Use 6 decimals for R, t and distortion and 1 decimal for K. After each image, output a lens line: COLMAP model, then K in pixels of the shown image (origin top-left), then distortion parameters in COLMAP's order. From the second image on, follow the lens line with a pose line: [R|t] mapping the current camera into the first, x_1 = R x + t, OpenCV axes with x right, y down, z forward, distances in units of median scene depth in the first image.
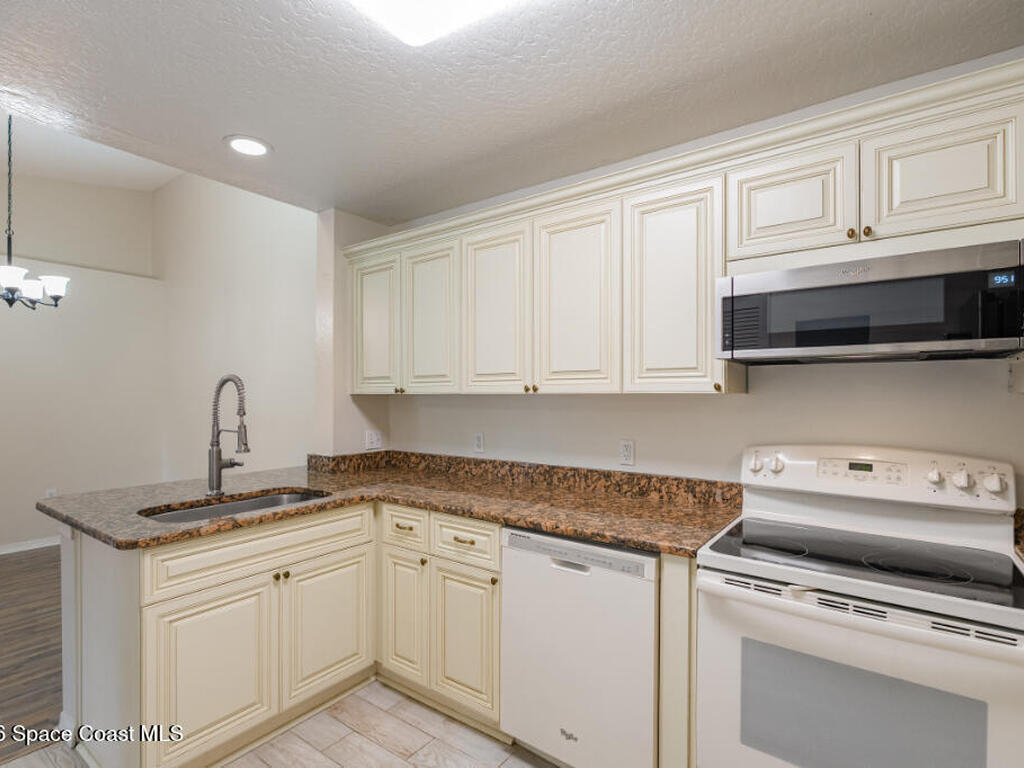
lens RADIAL K [[493.5, 0, 548.9], [0, 493.5, 382.8], [0, 0, 1]] dist [-0.027713, 0.000118]
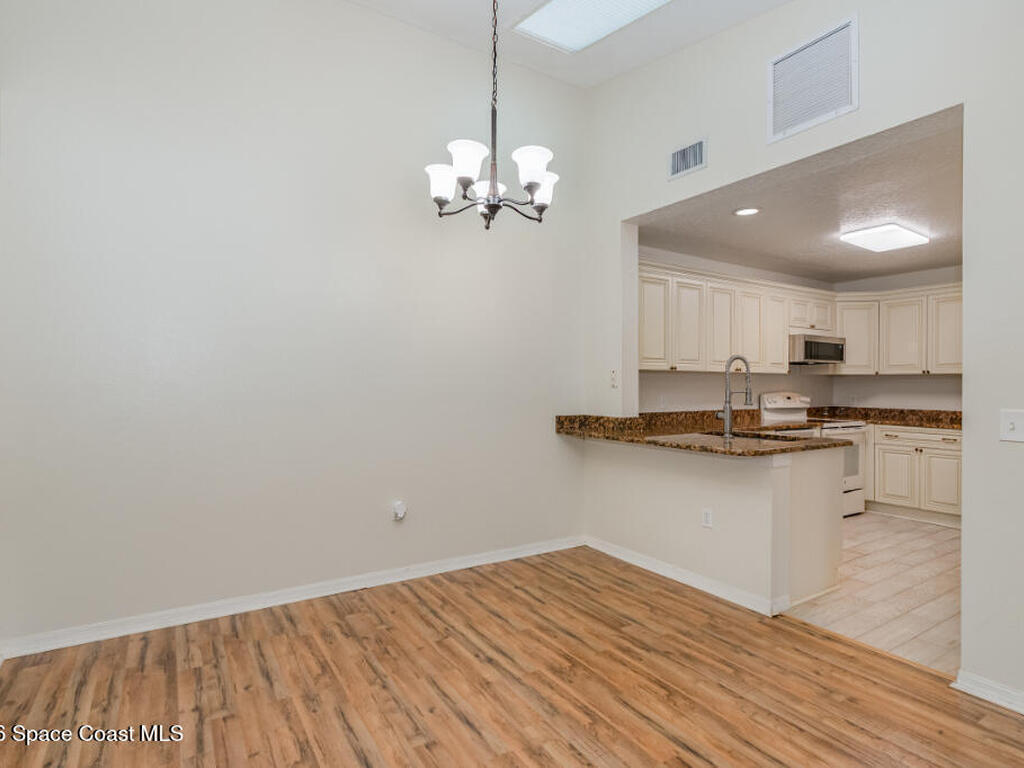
lens RADIAL K [[535.9, 0, 512.0], [0, 535.9, 384.0], [0, 0, 1]] dist [-0.002479, -0.000267]
pose [[0.400075, -0.002016, 0.916480, -2.047754], [-0.028931, 0.999471, 0.014828, 0.054977], [-0.916026, -0.032447, 0.399805, 0.816071]]
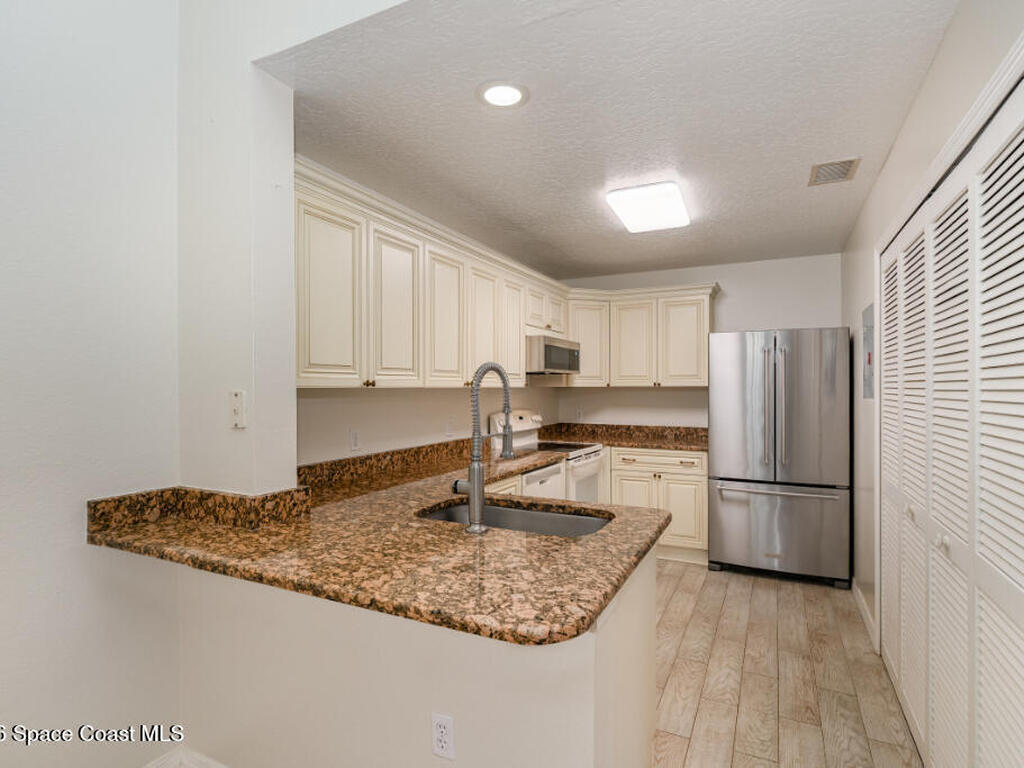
lens RADIAL K [[535.9, 0, 512.0], [0, 535.9, 384.0], [0, 0, 1]] dist [-0.002479, -0.000267]
pose [[-0.125027, 0.004492, 0.992143, -1.264357], [-0.024222, 0.999678, -0.007578, 0.017972], [-0.991858, -0.024979, -0.124878, 0.896401]]
